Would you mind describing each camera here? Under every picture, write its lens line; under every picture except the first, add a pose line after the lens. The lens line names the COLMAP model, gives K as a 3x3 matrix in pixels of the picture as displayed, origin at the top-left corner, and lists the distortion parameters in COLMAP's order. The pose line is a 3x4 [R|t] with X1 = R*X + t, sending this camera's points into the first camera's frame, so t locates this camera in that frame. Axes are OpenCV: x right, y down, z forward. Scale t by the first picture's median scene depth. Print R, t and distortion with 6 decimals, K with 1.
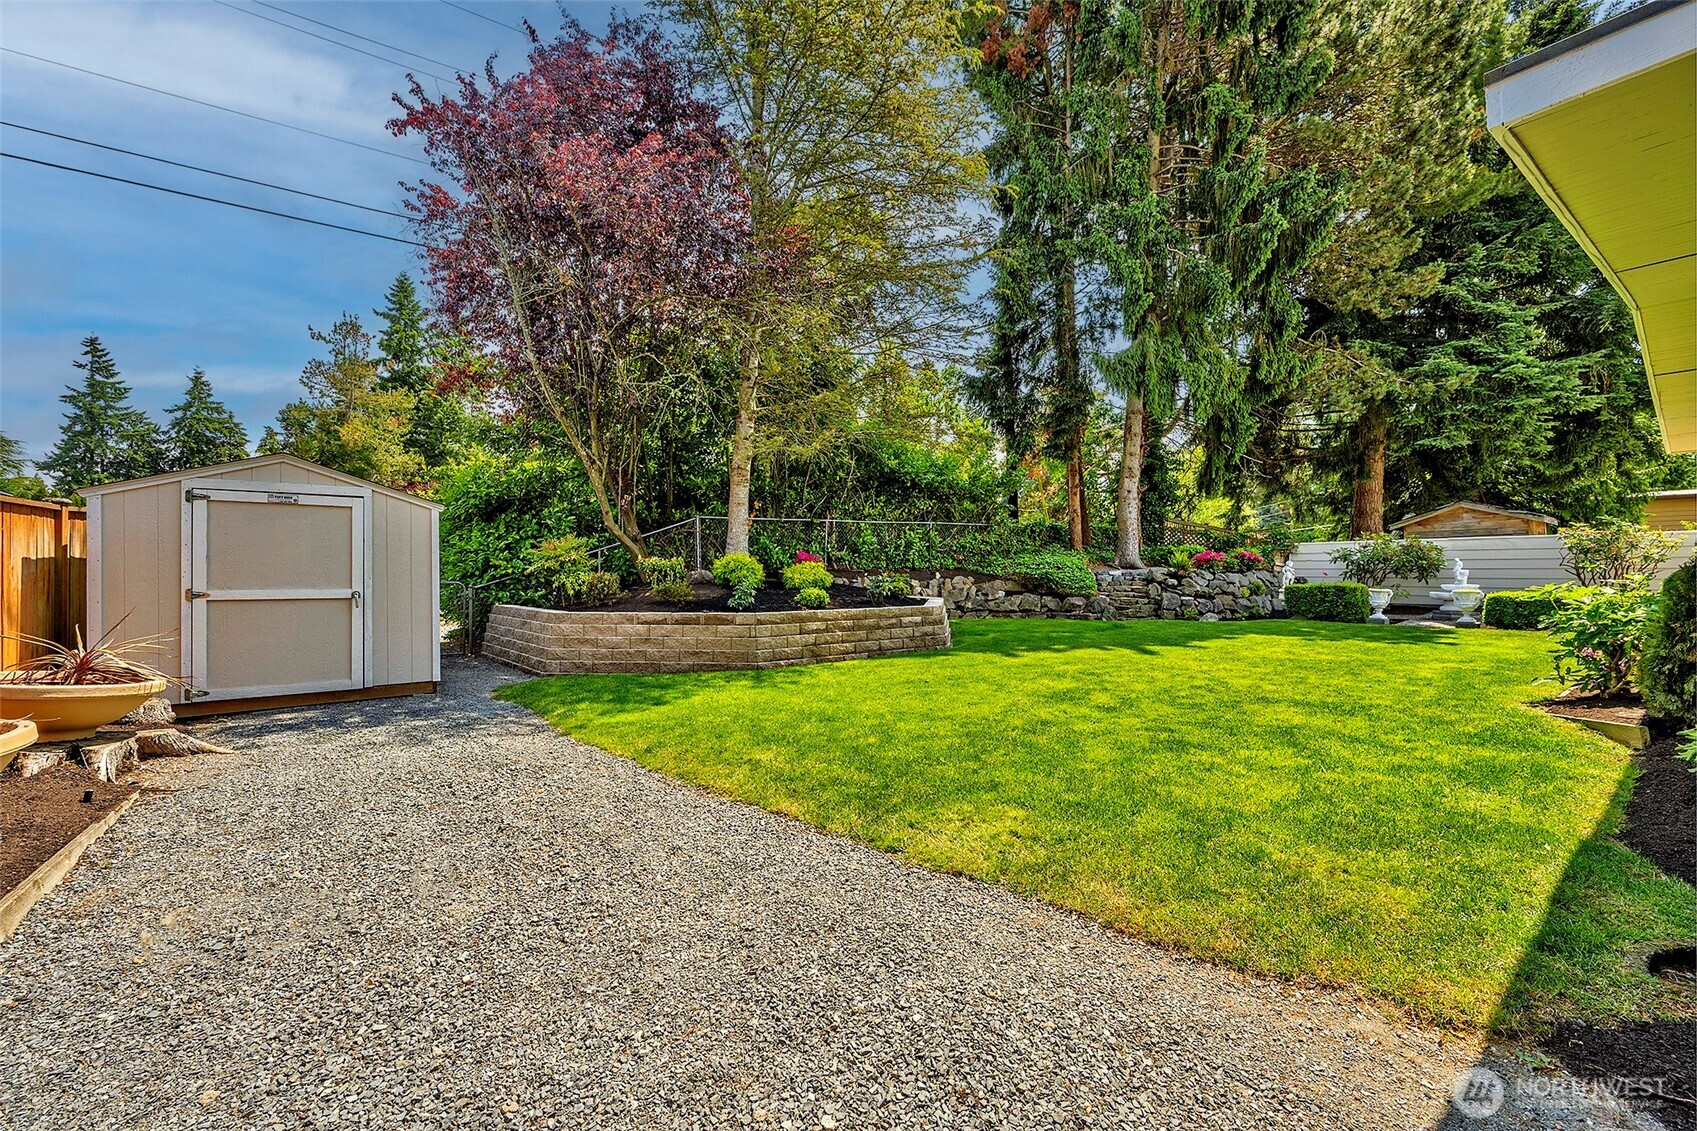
lens RADIAL K [[666.9, 0, 848.5], [0, 666.9, 565.5], [0, 0, 1]] dist [-0.003310, -0.000543]
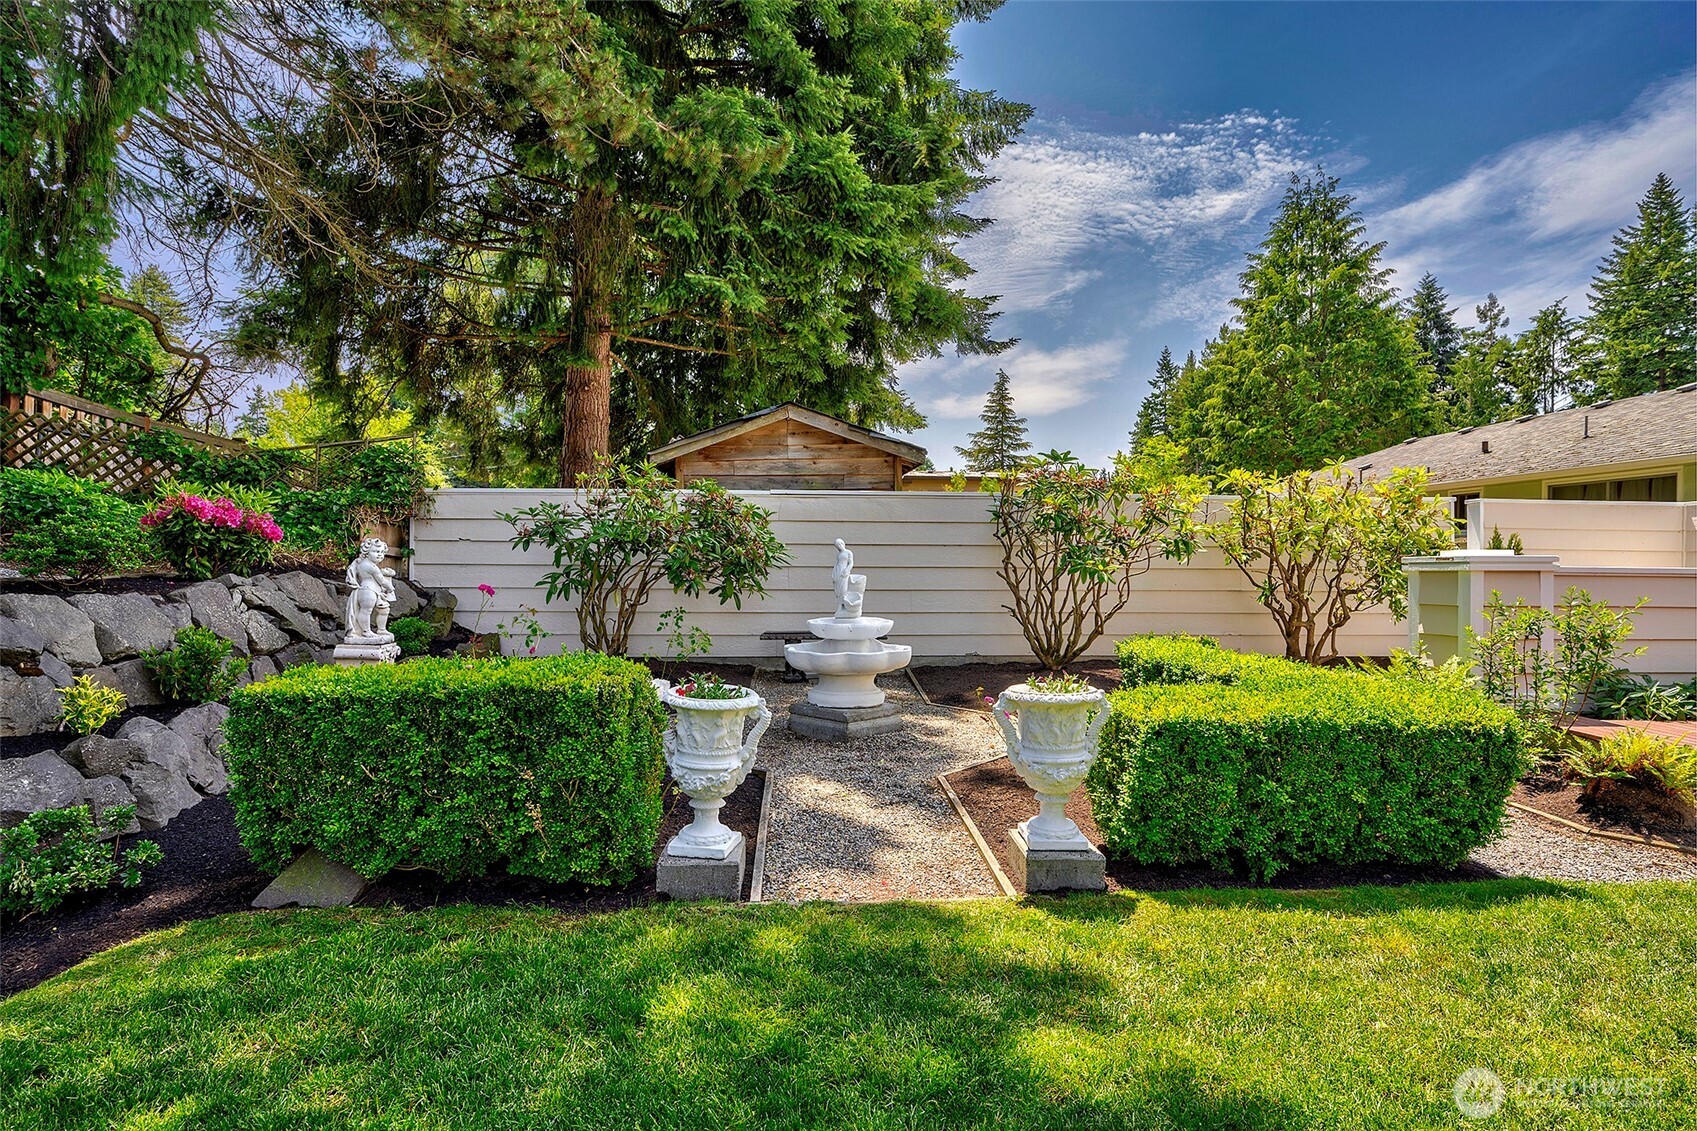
lens RADIAL K [[853.6, 0, 848.5], [0, 853.6, 565.5], [0, 0, 1]] dist [0.000402, 0.000004]
pose [[0.557483, -0.004478, 0.830177, 0.495073], [-0.008104, 0.999908, 0.010835, -0.002047], [-0.830149, -0.012768, 0.557395, 0.664893]]
